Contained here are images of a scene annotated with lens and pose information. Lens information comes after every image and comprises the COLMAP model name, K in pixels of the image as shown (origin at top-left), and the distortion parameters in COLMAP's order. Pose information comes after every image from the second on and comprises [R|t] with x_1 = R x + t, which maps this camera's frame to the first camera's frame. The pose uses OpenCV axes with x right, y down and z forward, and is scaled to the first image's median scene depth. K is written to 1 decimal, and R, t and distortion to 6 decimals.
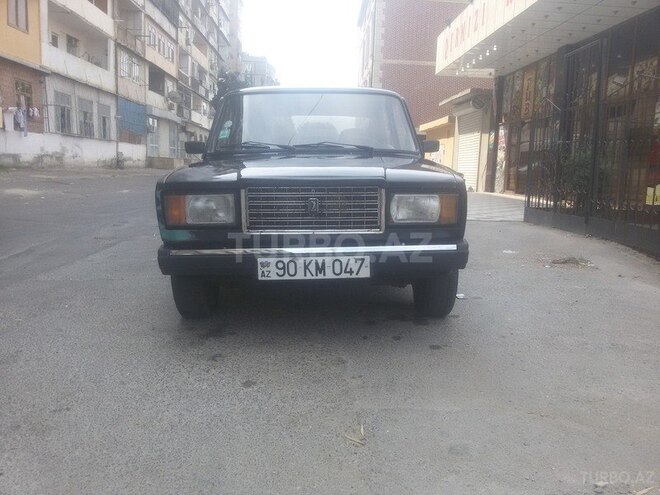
lens RADIAL K [[538.1, 0, 330.0], [0, 538.1, 247.5], [0, 0, 1]] dist [-0.012092, -0.058842]
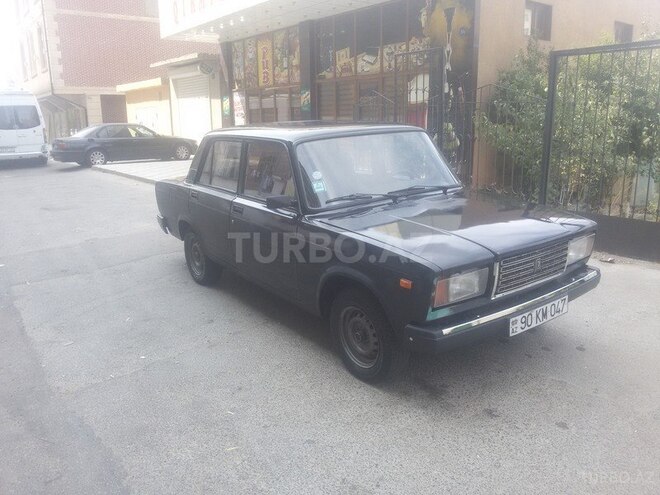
lens RADIAL K [[538.1, 0, 330.0], [0, 538.1, 247.5], [0, 0, 1]] dist [-0.012092, -0.058842]
pose [[0.825803, -0.171511, 0.537245, -0.164727], [0.122811, 0.984462, 0.125508, -0.050715], [-0.550424, -0.037665, 0.834035, 0.042546]]
